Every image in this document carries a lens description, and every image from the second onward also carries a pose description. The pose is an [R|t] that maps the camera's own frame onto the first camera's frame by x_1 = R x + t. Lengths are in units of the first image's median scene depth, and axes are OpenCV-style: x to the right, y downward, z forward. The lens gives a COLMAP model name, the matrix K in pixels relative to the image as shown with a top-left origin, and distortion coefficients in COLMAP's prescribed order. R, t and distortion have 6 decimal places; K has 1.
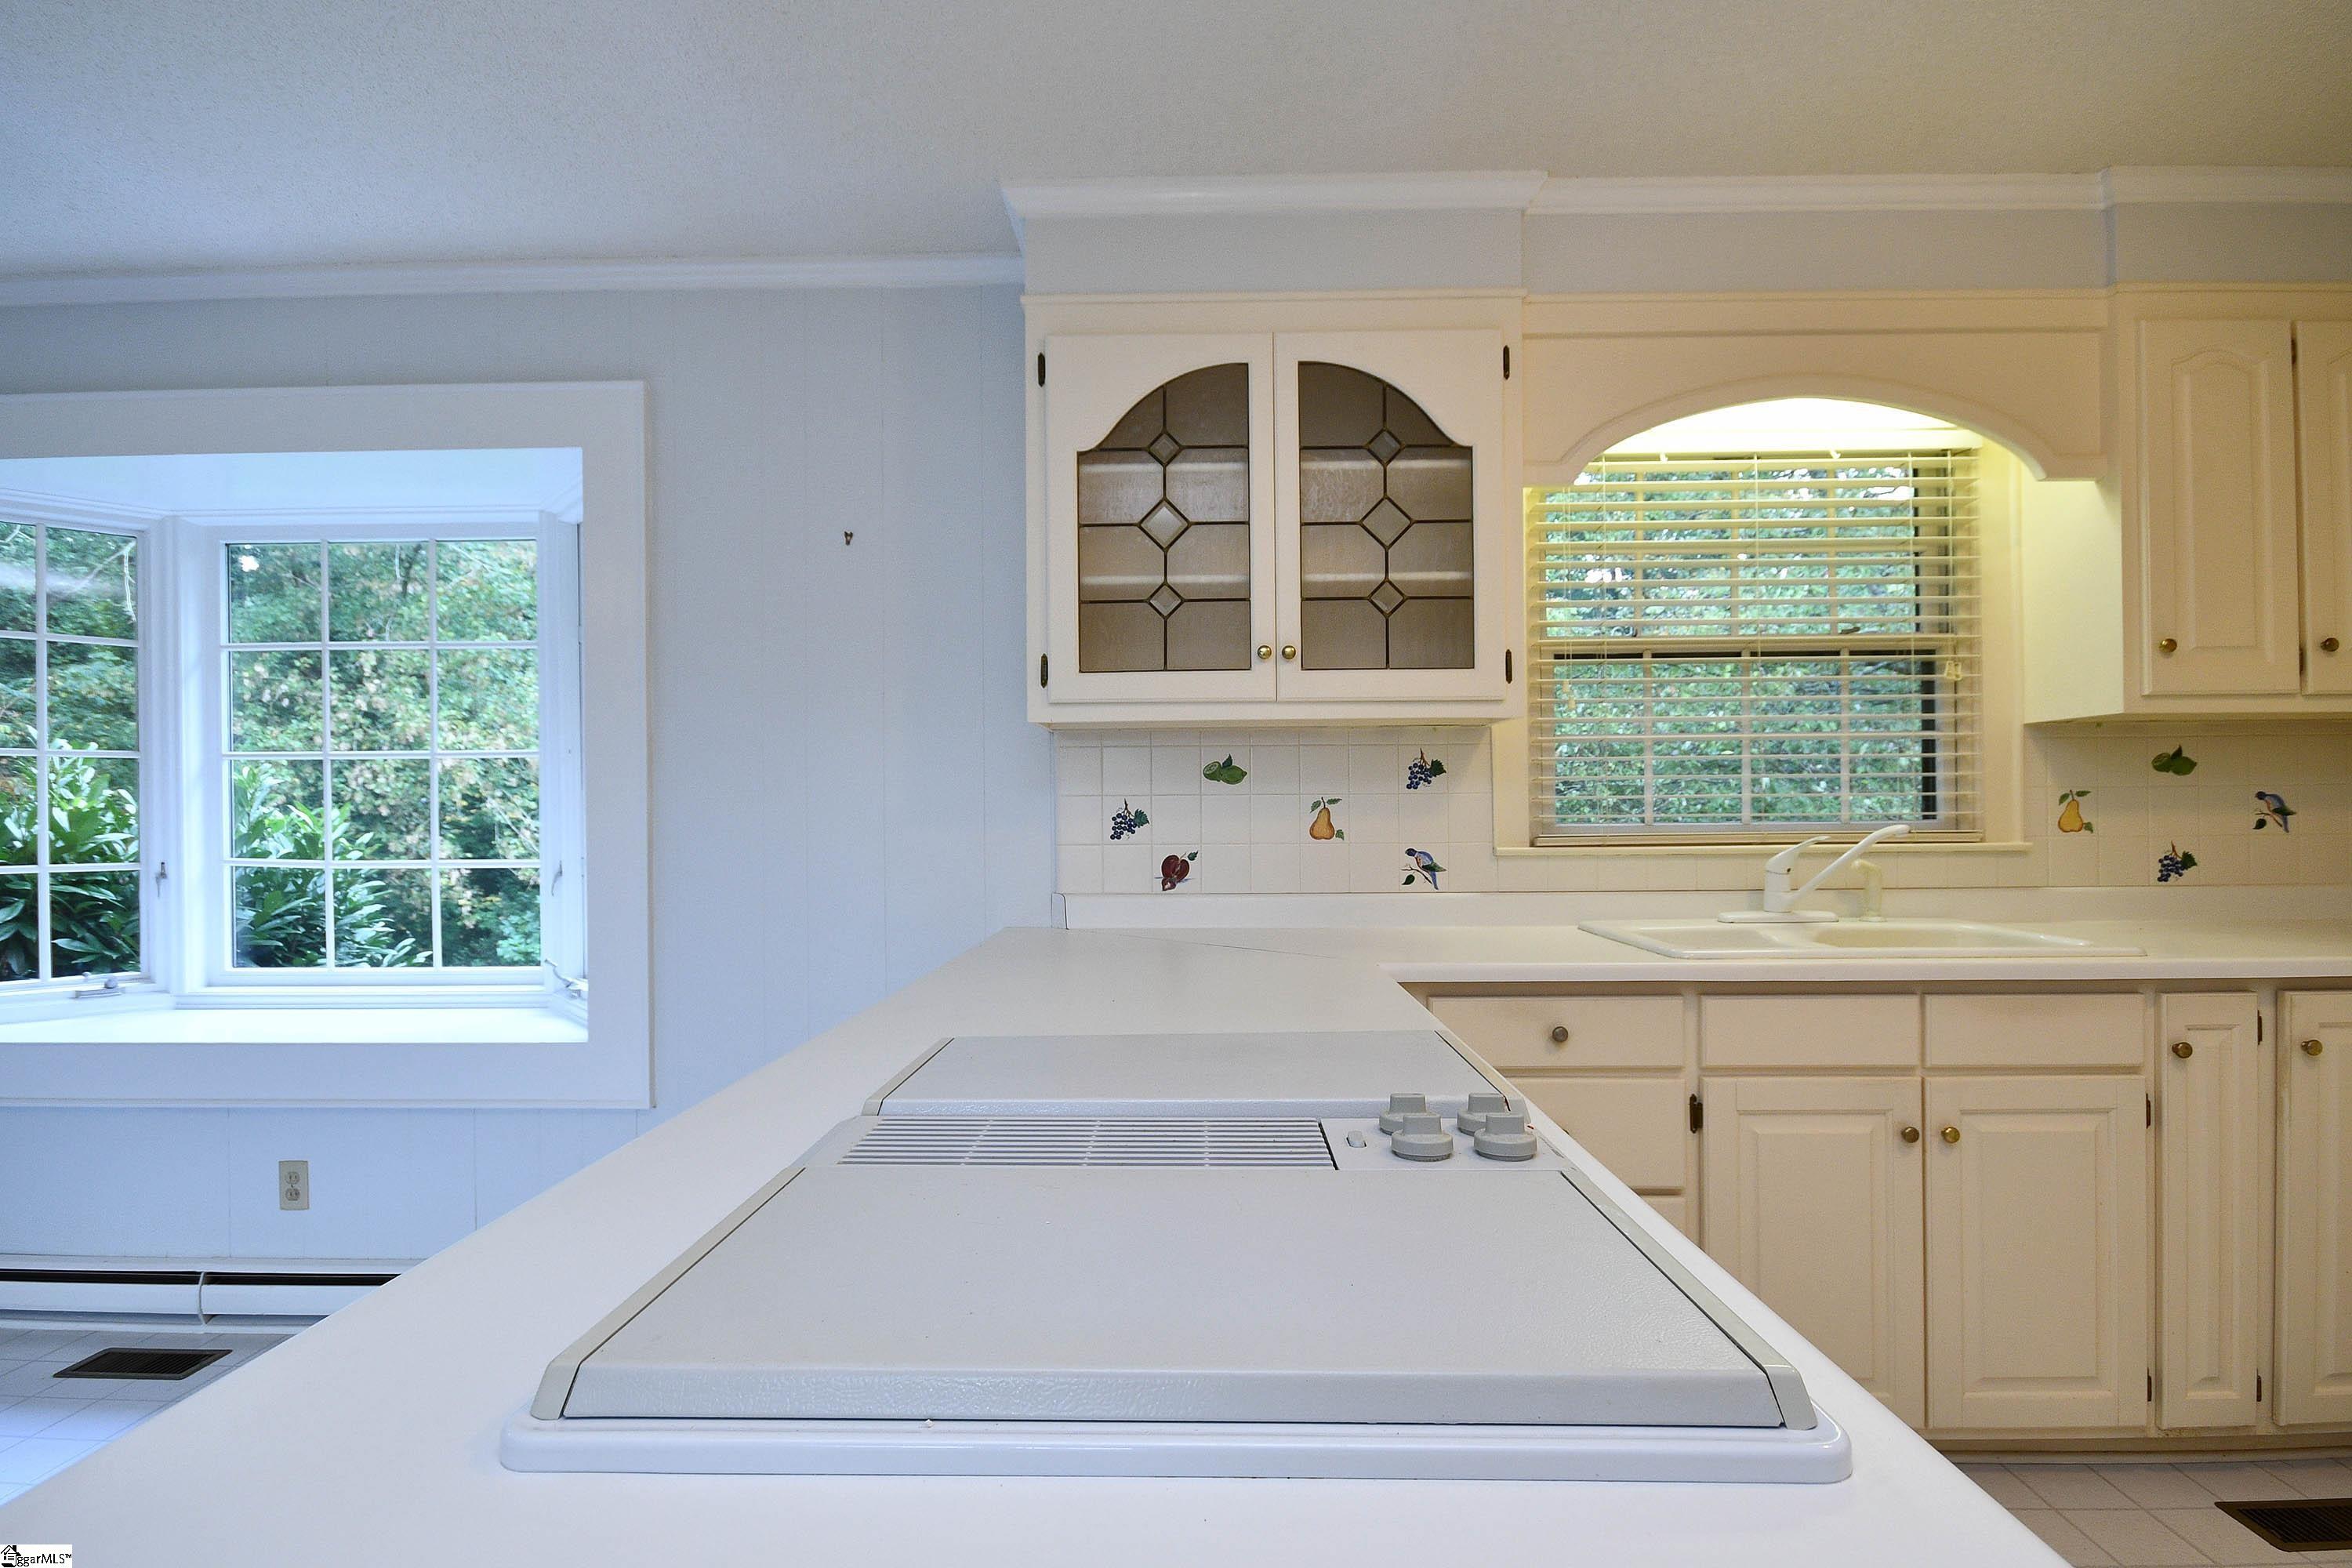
lens RADIAL K [[1200.9, 0, 1176.9], [0, 1200.9, 826.9], [0, 0, 1]] dist [-0.001521, -0.001189]
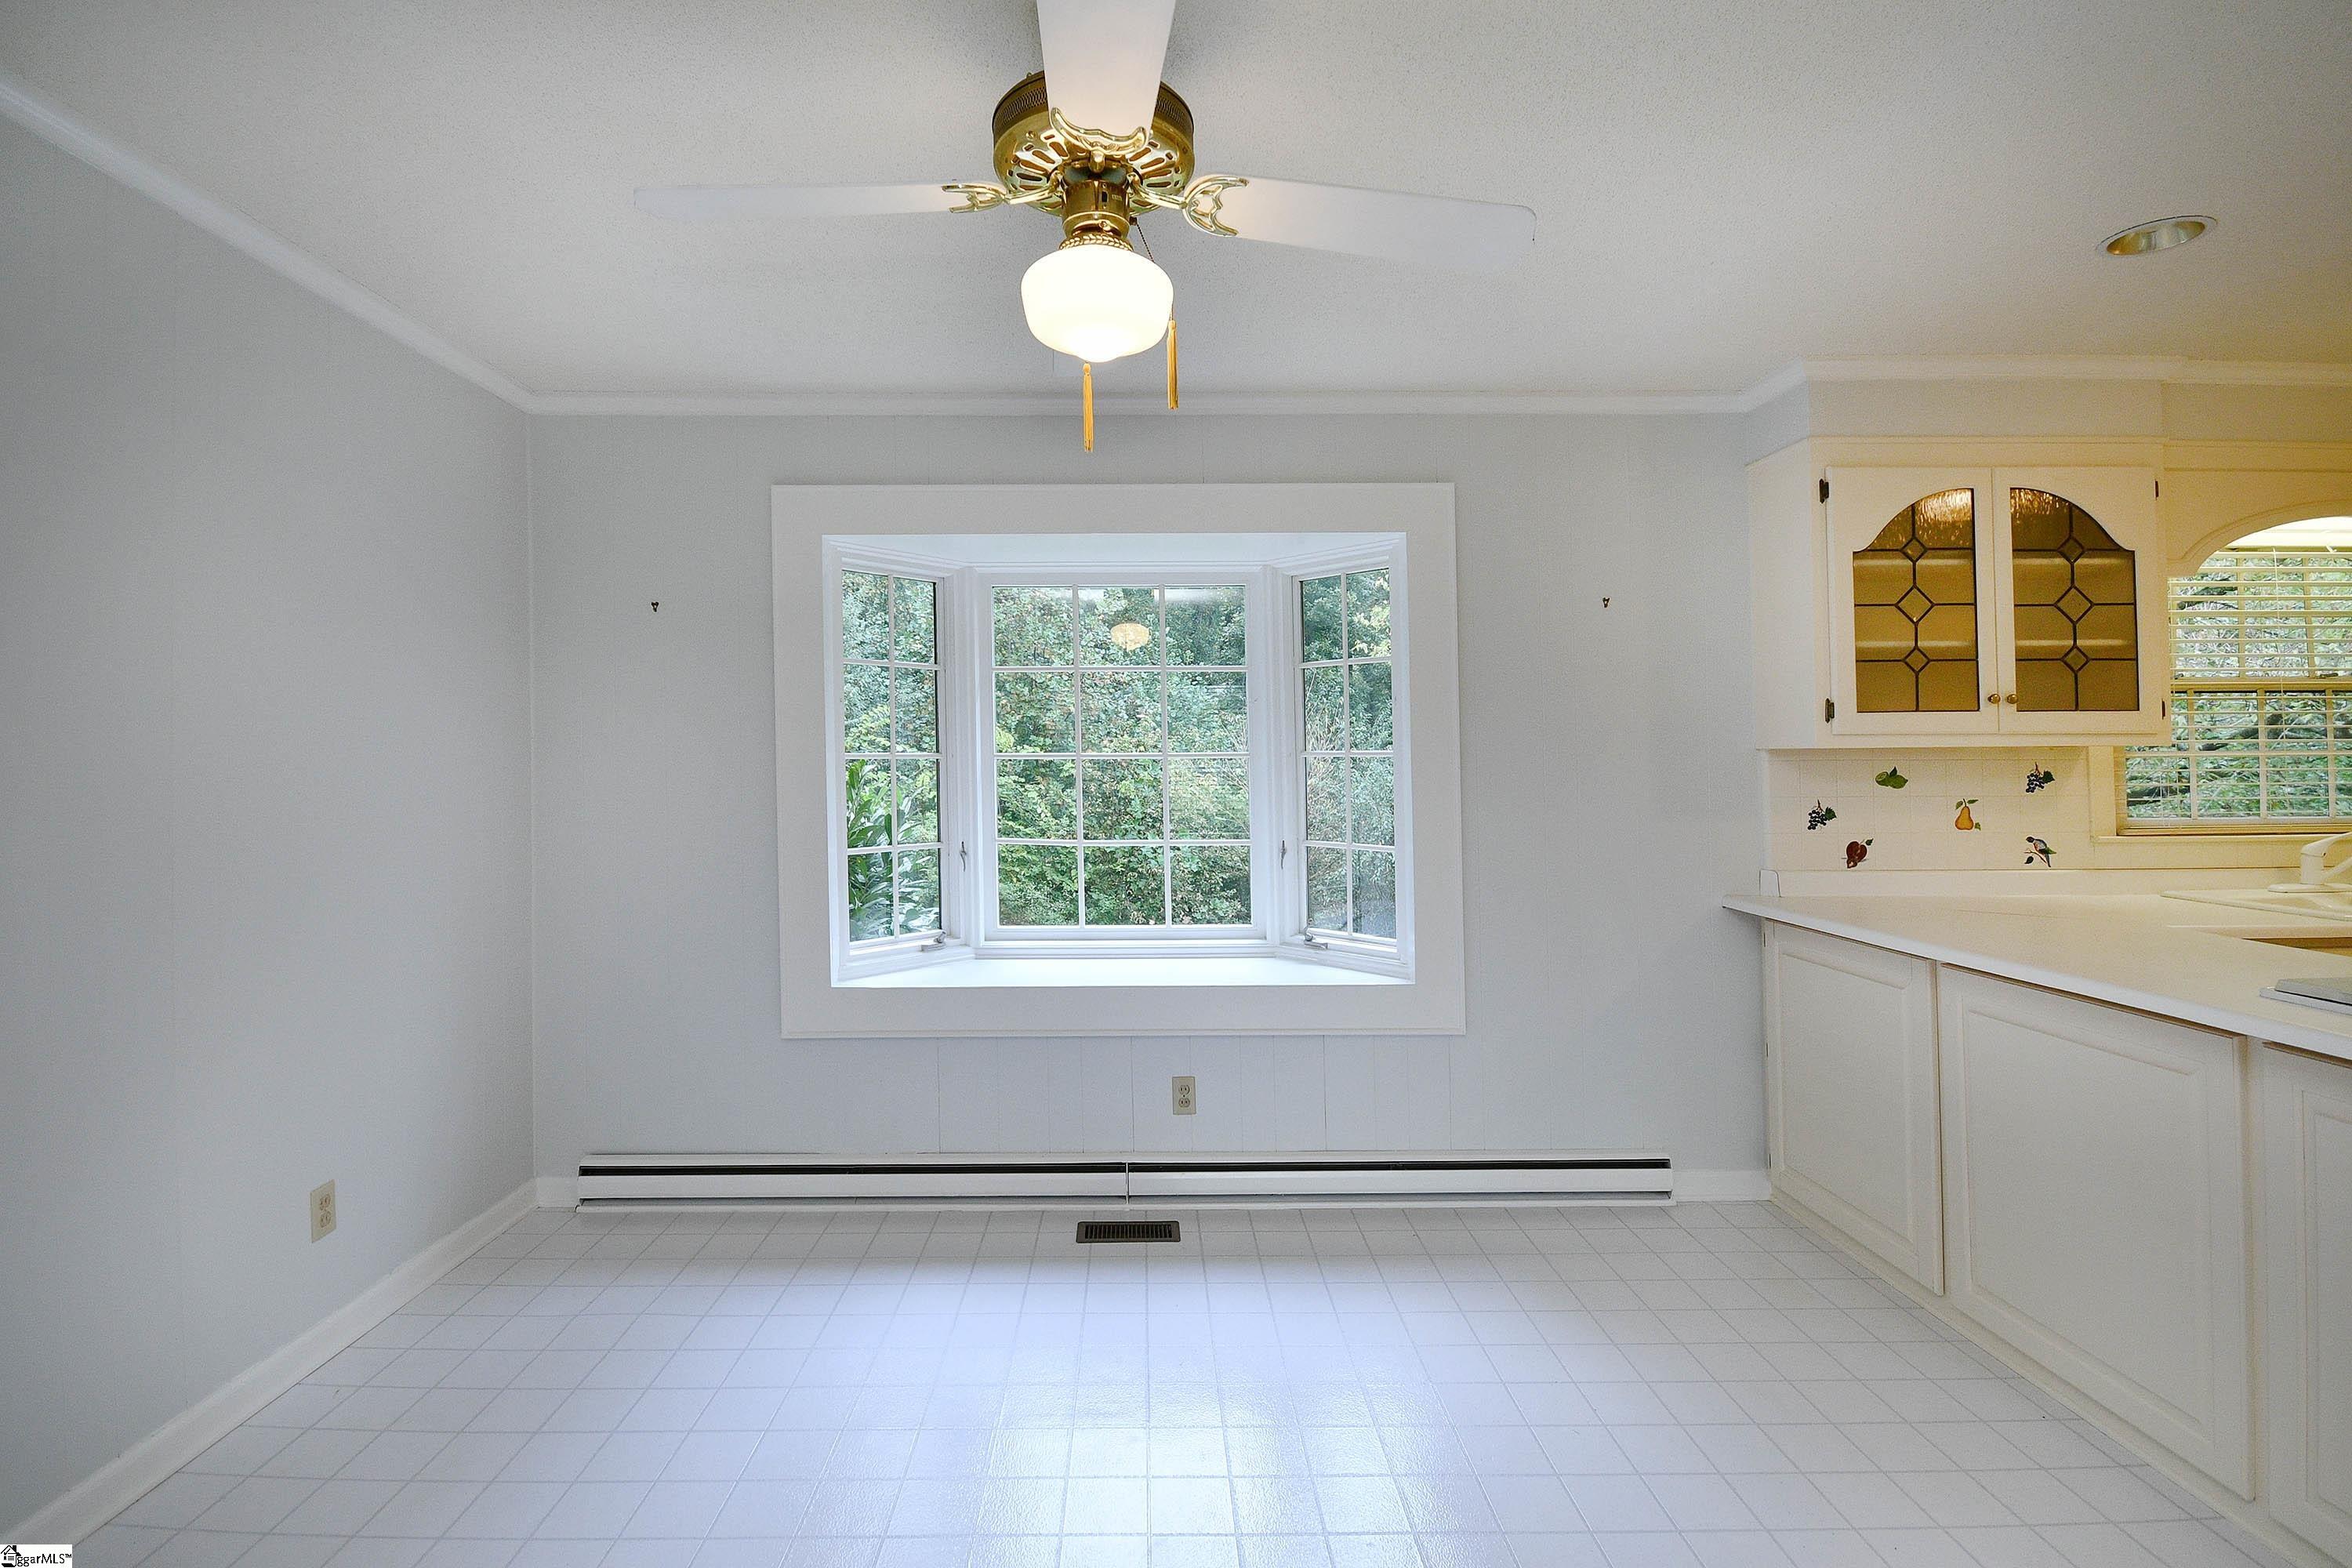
lens RADIAL K [[1139.7, 0, 1166.1], [0, 1139.7, 767.2], [0, 0, 1]] dist [0.002754, -0.003746]
pose [[0.999237, 0.001865, 0.039015, -0.900359], [-0.001458, 0.999944, -0.010482, -0.049172], [-0.039033, 0.010417, 0.999184, -0.264925]]
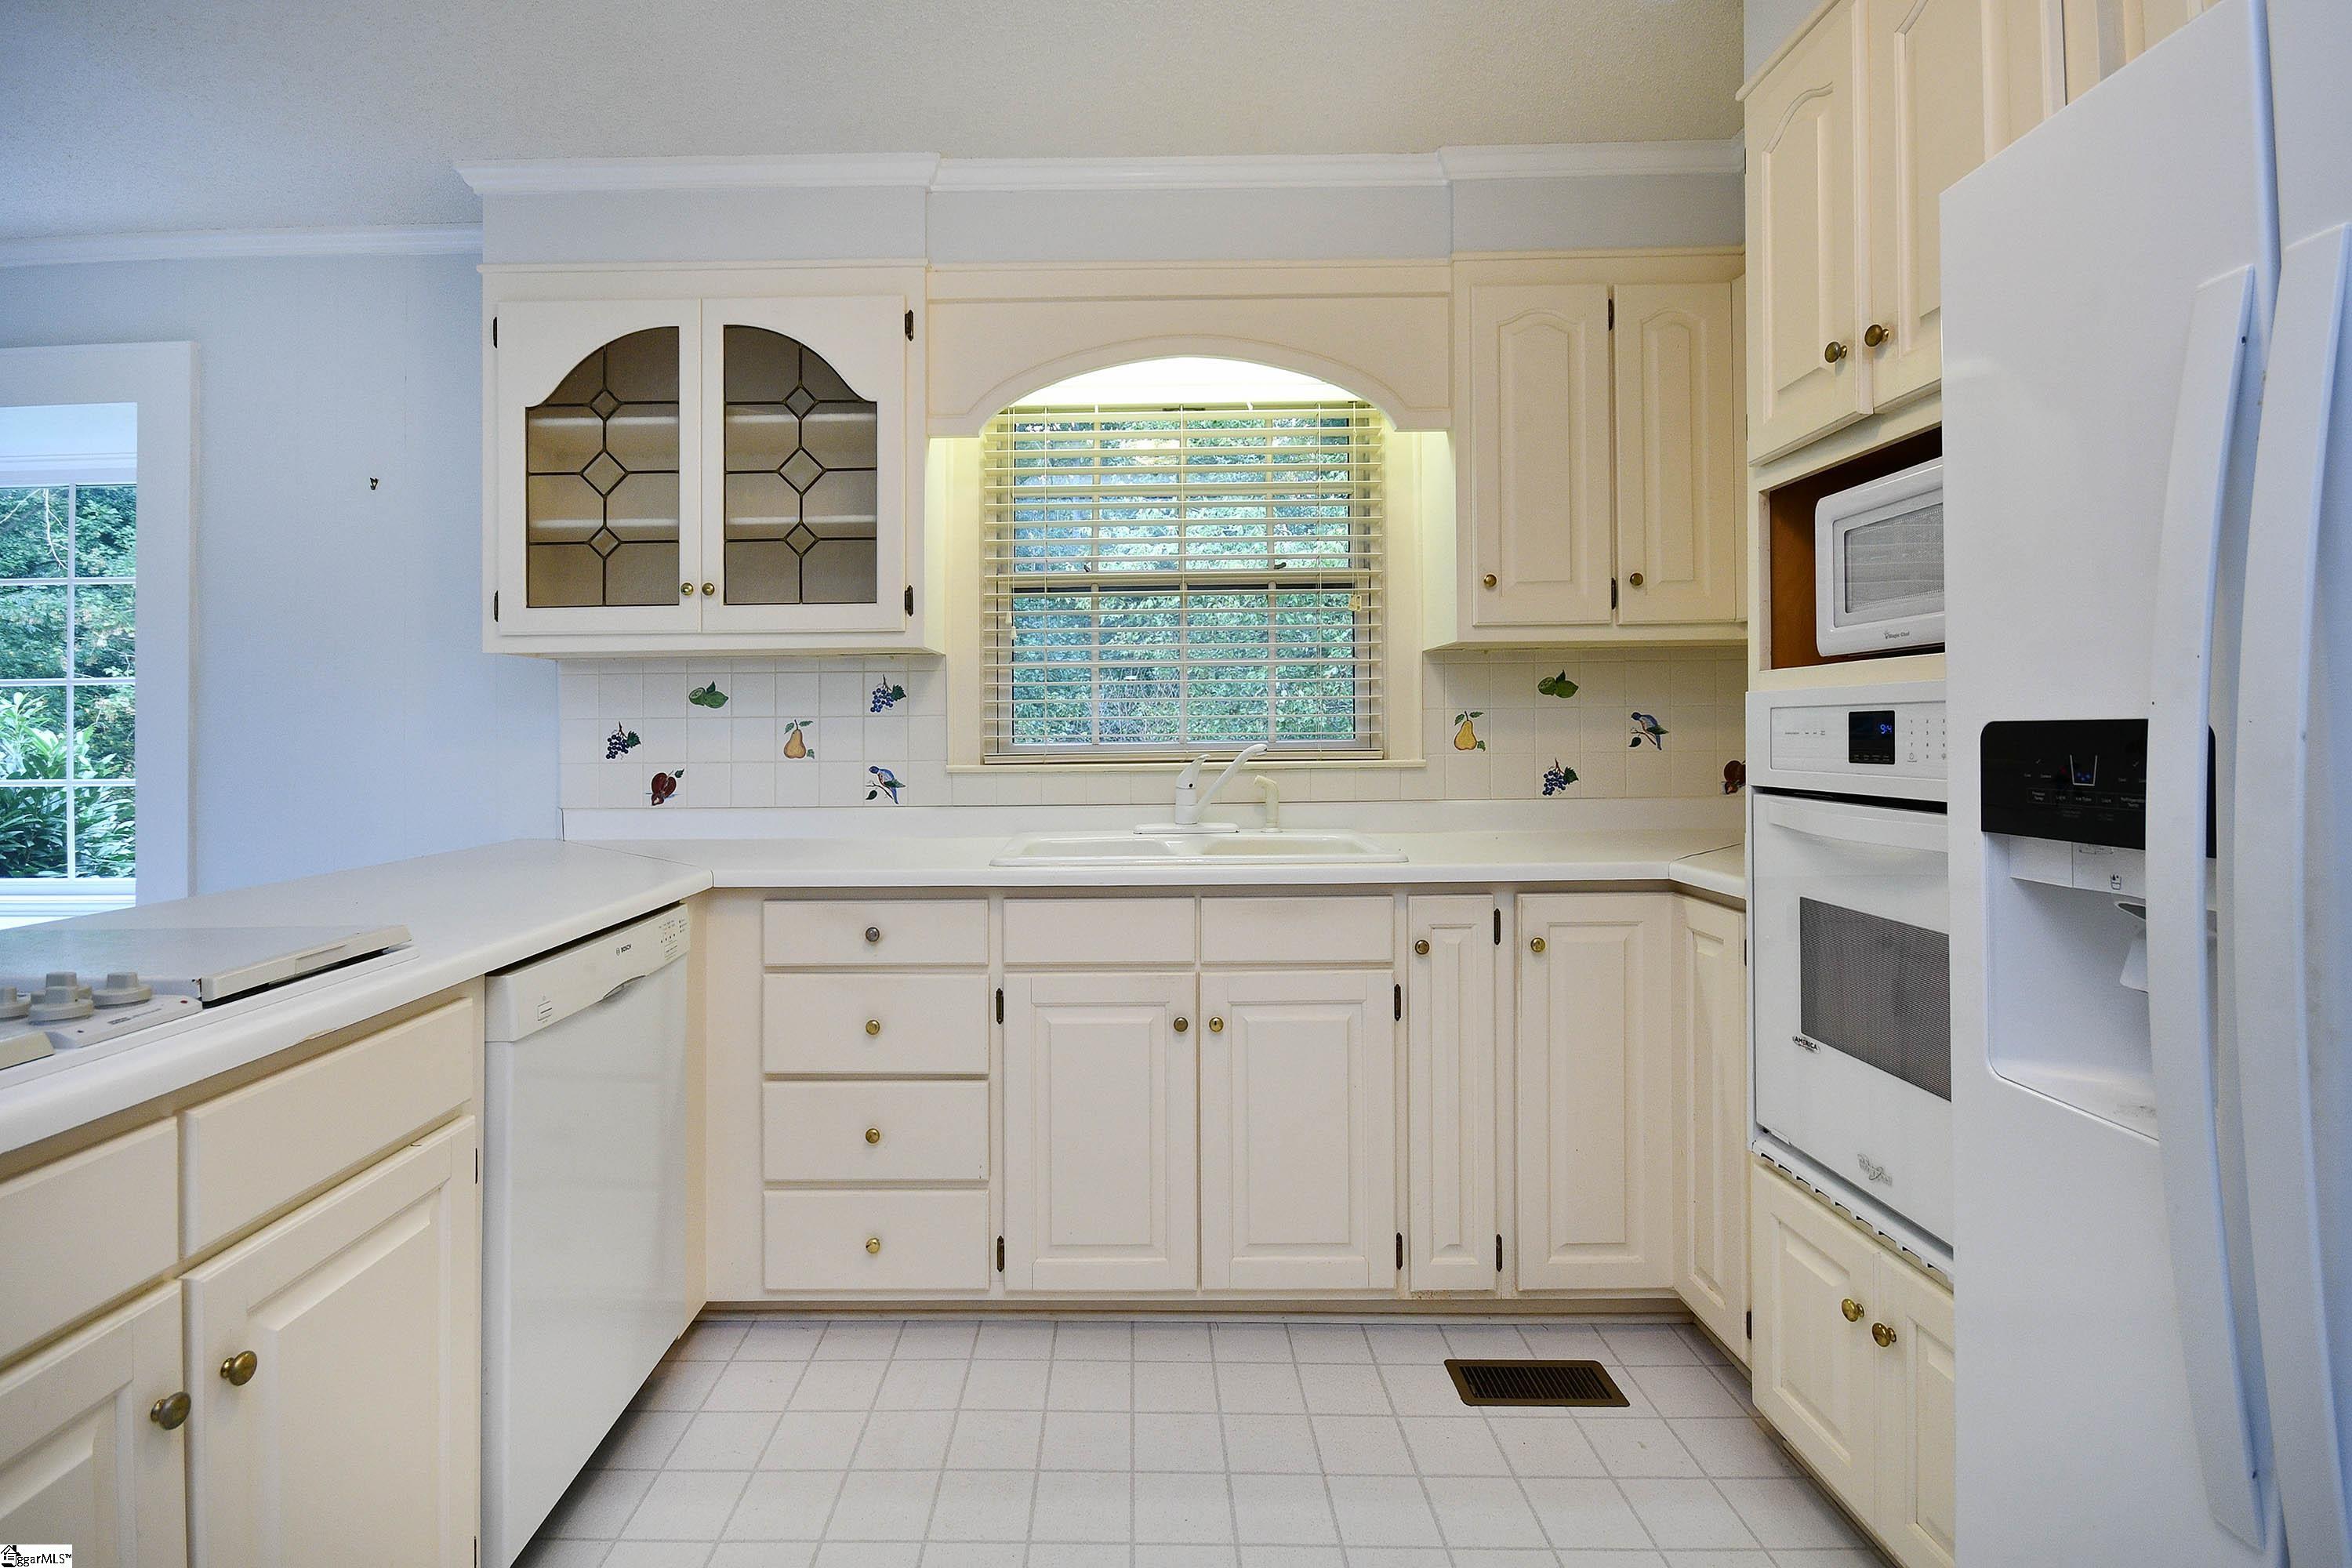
lens RADIAL K [[1139.7, 0, 1110.8], [0, 1139.7, 736.6], [0, 0, 1]] dist [0.002754, -0.003746]
pose [[0.999992, -0.002267, -0.003273, 0.450950], [0.002237, 0.999957, -0.009017, 0.000898], [0.003293, 0.009010, 0.999954, -0.043231]]
